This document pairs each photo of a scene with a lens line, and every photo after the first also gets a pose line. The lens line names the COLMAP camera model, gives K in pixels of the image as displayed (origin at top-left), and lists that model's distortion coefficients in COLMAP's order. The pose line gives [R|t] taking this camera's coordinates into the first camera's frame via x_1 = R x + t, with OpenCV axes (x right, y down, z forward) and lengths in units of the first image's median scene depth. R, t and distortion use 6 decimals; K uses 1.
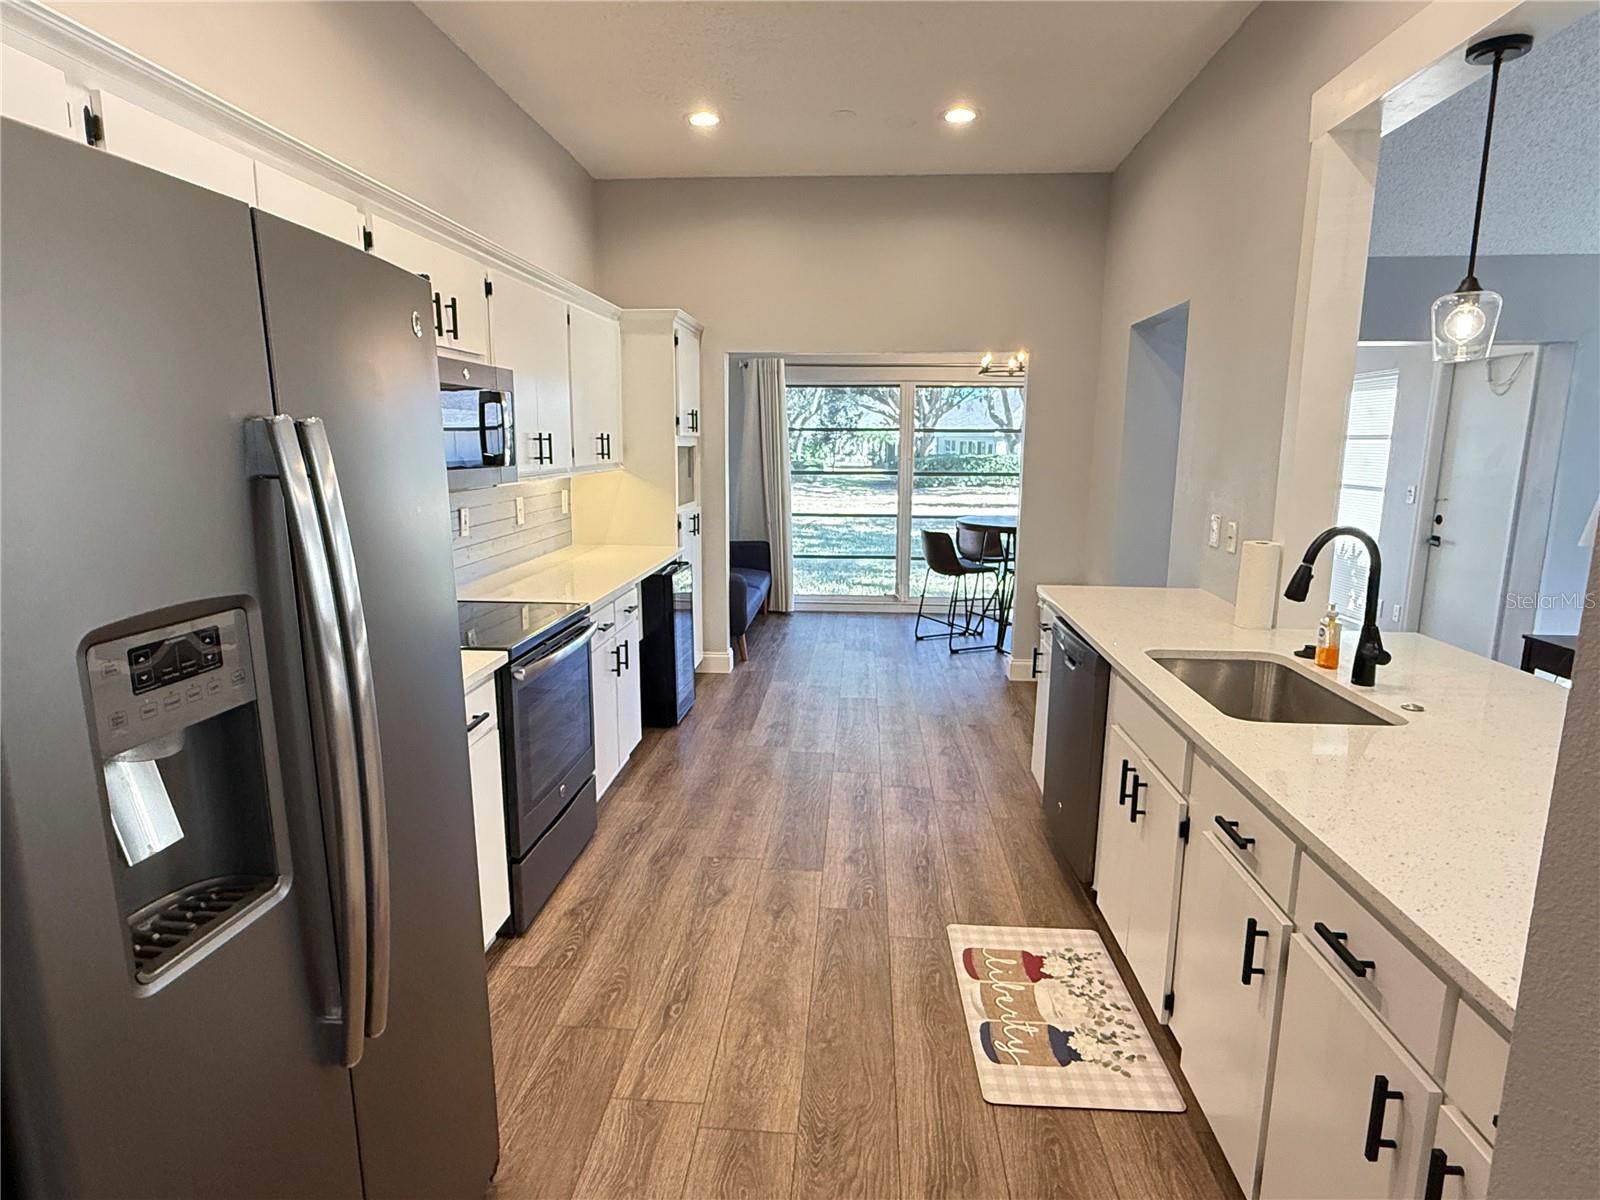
lens RADIAL K [[887.4, 0, 793.7], [0, 887.4, 607.3], [0, 0, 1]] dist [0.004619, 0.000342]
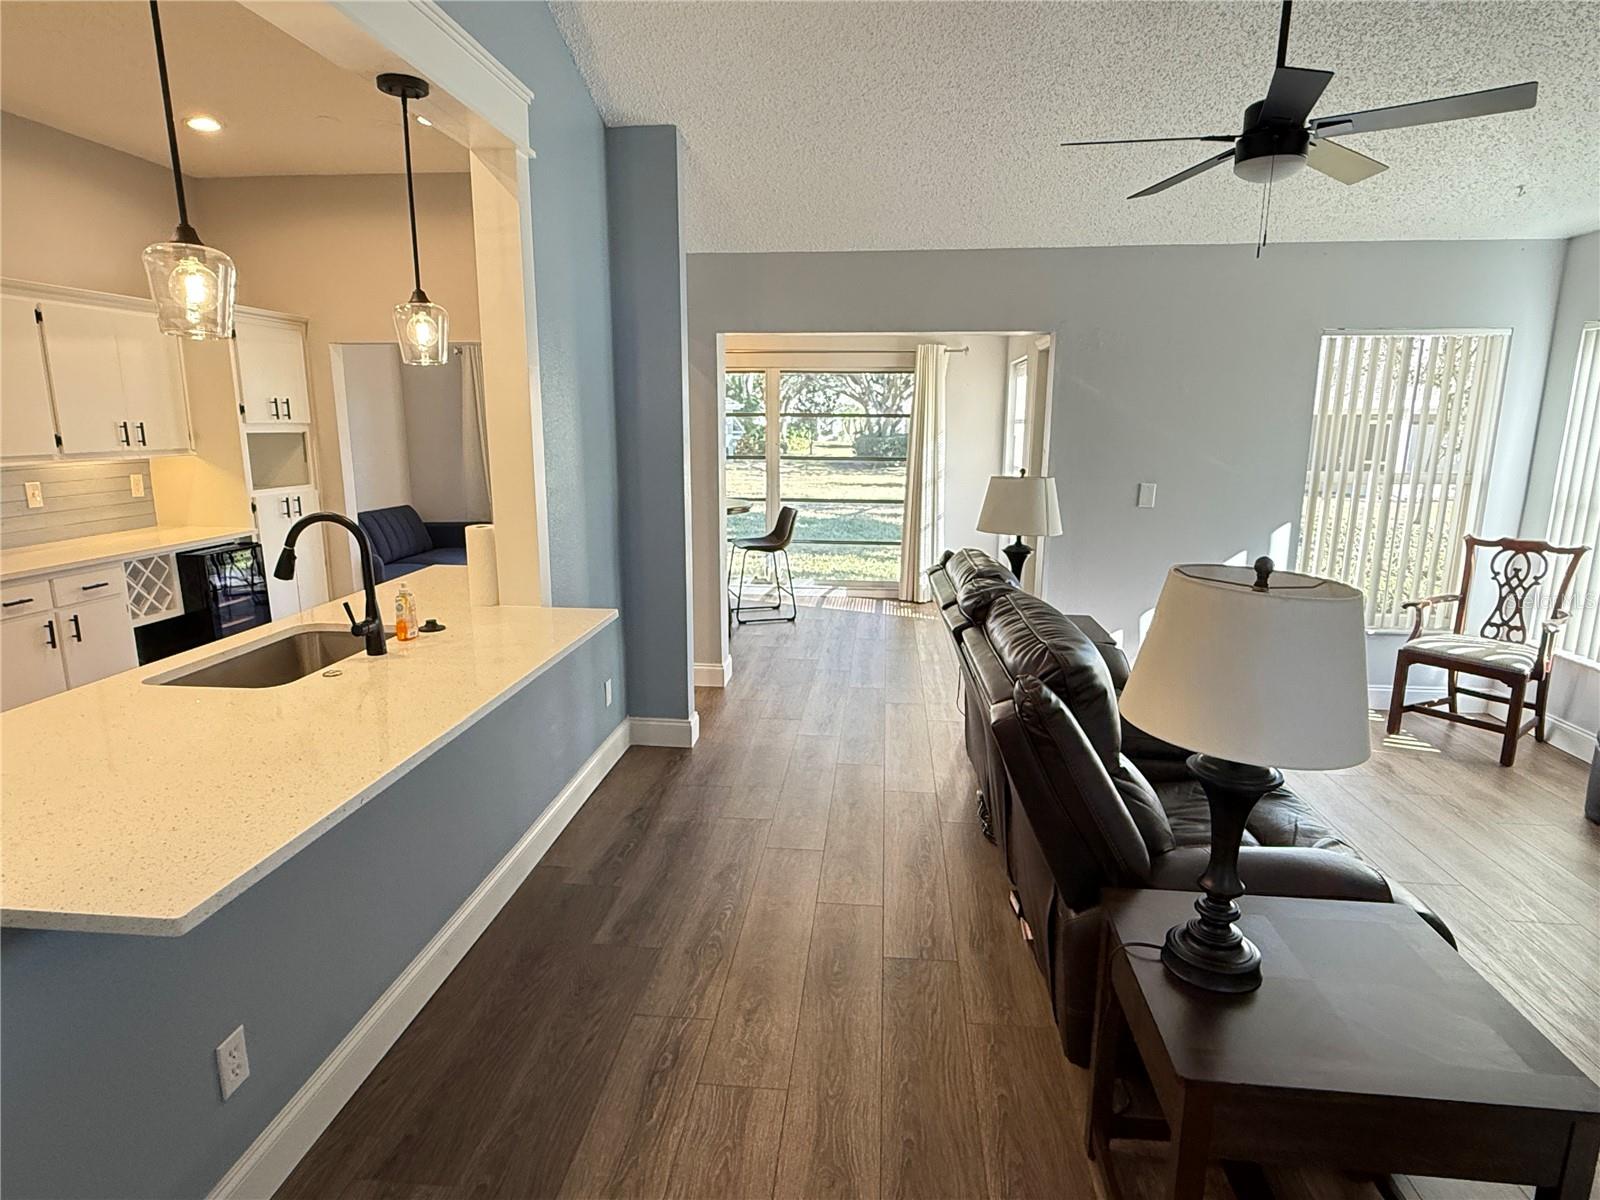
lens RADIAL K [[887.4, 0, 794.9], [0, 887.4, 603.6], [0, 0, 1]] dist [0.004619, 0.000342]
pose [[0.999517, 0.003918, -0.030831, 0.618697], [-0.003330, 0.999812, 0.019100, -0.000217], [0.030900, -0.018988, 0.999342, -0.050950]]
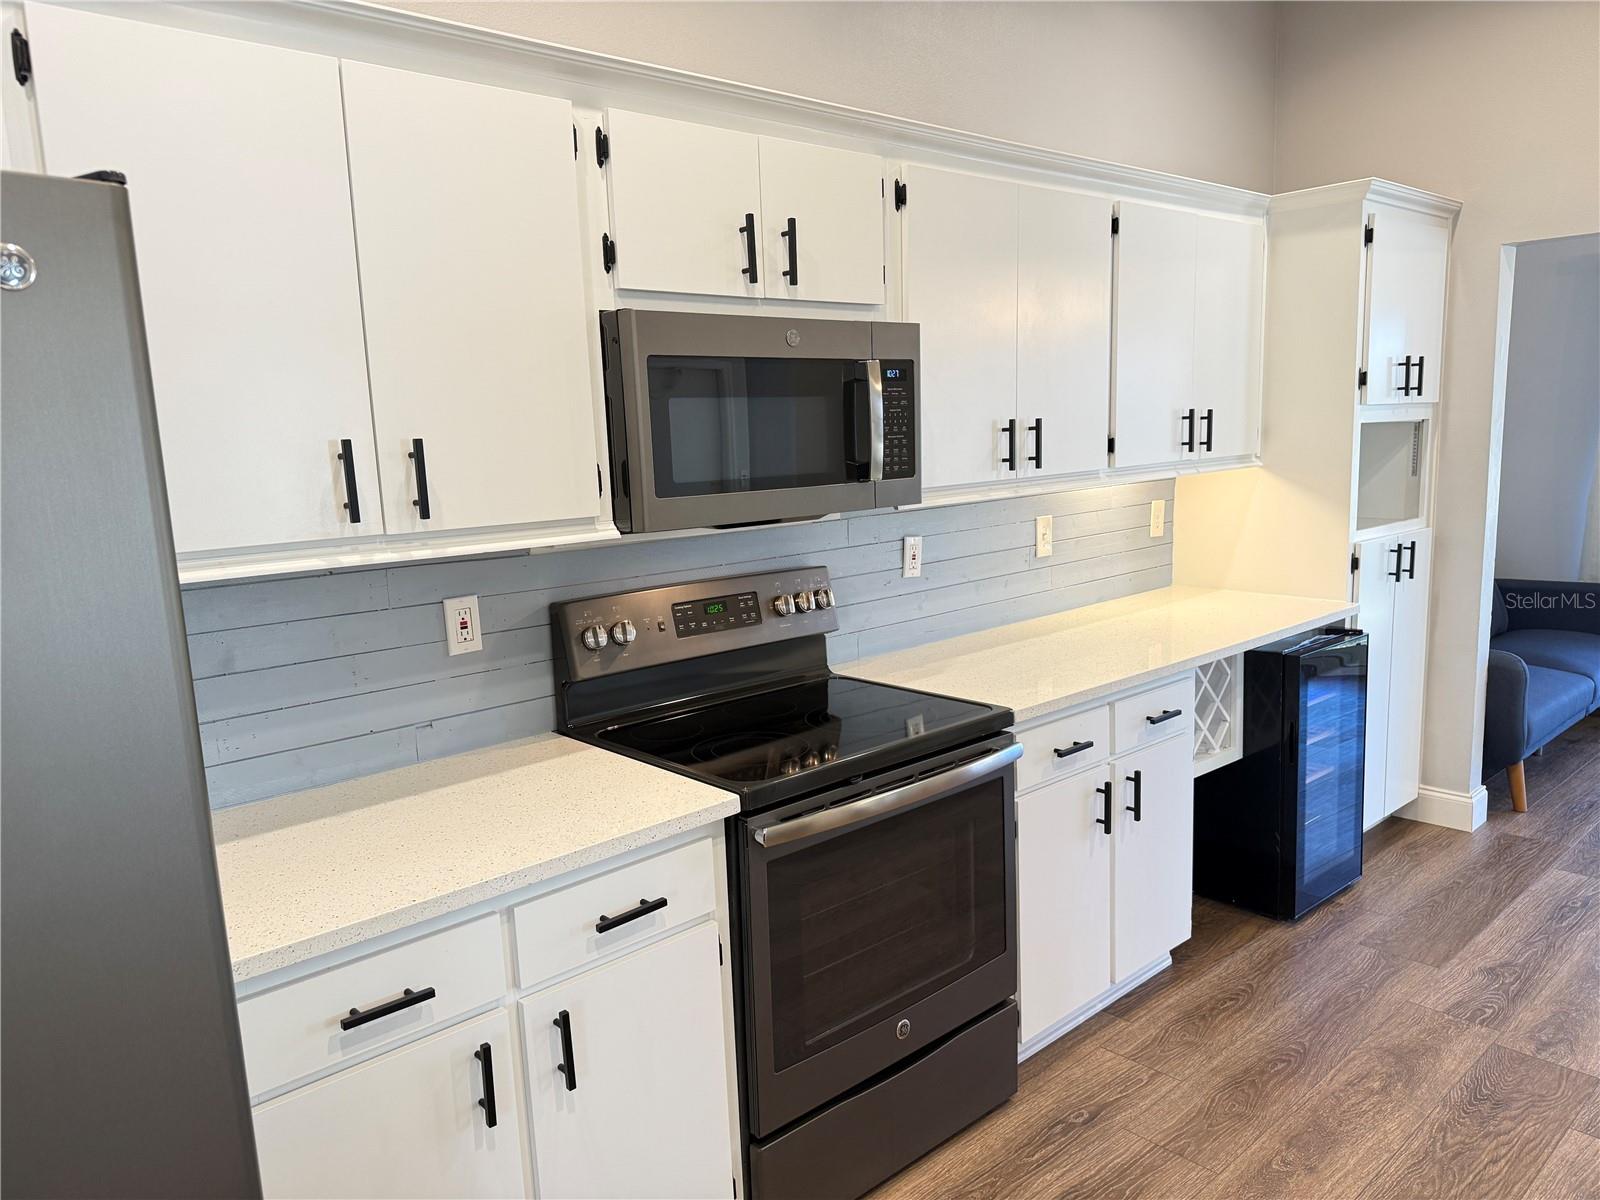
lens RADIAL K [[1108.1, 0, 805.6], [0, 1108.1, 610.8], [0, 0, 1]] dist [0.004400, -0.017754]
pose [[0.716397, 0.075159, -0.693632, 0.124639], [-0.084490, 0.996210, 0.020682, -0.053278], [0.692558, 0.043789, 0.720032, 0.284233]]
